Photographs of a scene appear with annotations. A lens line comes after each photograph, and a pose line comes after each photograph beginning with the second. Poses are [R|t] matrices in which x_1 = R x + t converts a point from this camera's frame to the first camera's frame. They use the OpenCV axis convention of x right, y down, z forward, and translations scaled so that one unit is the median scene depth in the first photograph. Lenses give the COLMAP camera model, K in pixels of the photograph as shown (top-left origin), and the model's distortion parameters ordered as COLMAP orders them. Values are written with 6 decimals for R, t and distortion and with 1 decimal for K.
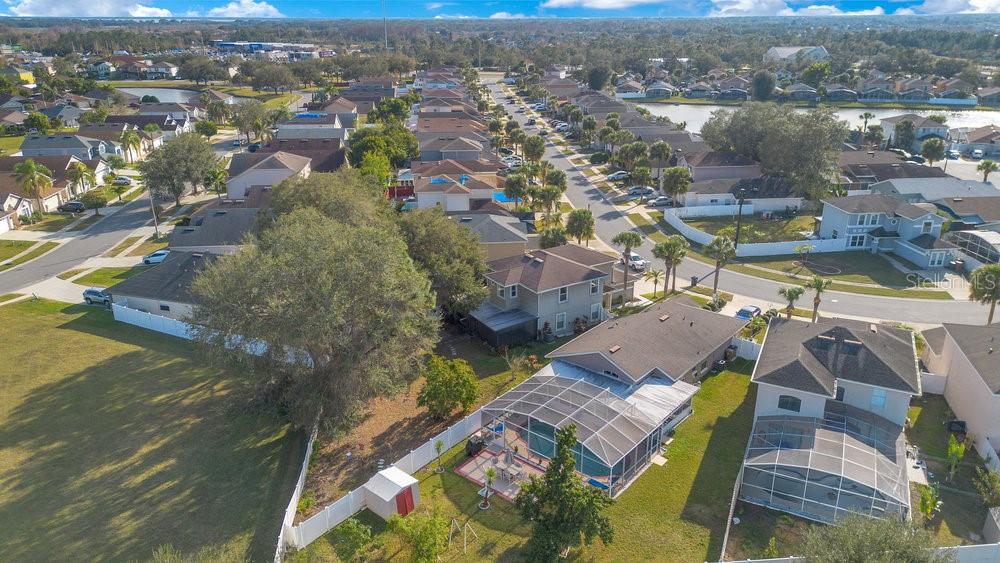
lens RADIAL K [[703.8, 0, 500.0], [0, 703.8, 281.5], [0, 0, 1]] dist [0.100009, -0.136072]
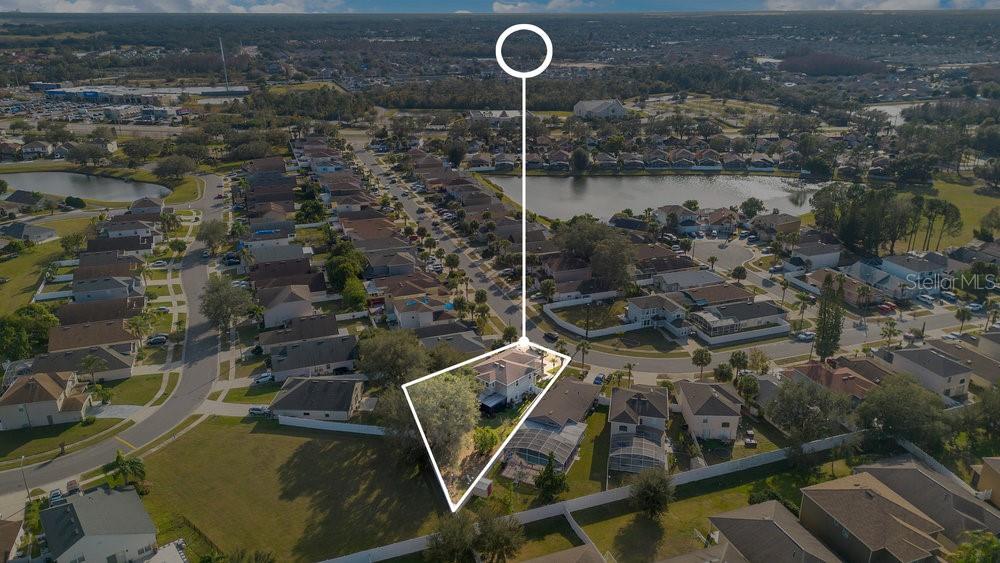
lens RADIAL K [[703.8, 0, 500.0], [0, 703.8, 281.5], [0, 0, 1]] dist [0.100009, -0.136072]
pose [[0.968350, -0.091899, 0.232060, -0.379559], [0.089979, 0.995765, 0.018868, -0.297103], [-0.232812, 0.002610, 0.972518, -0.922265]]
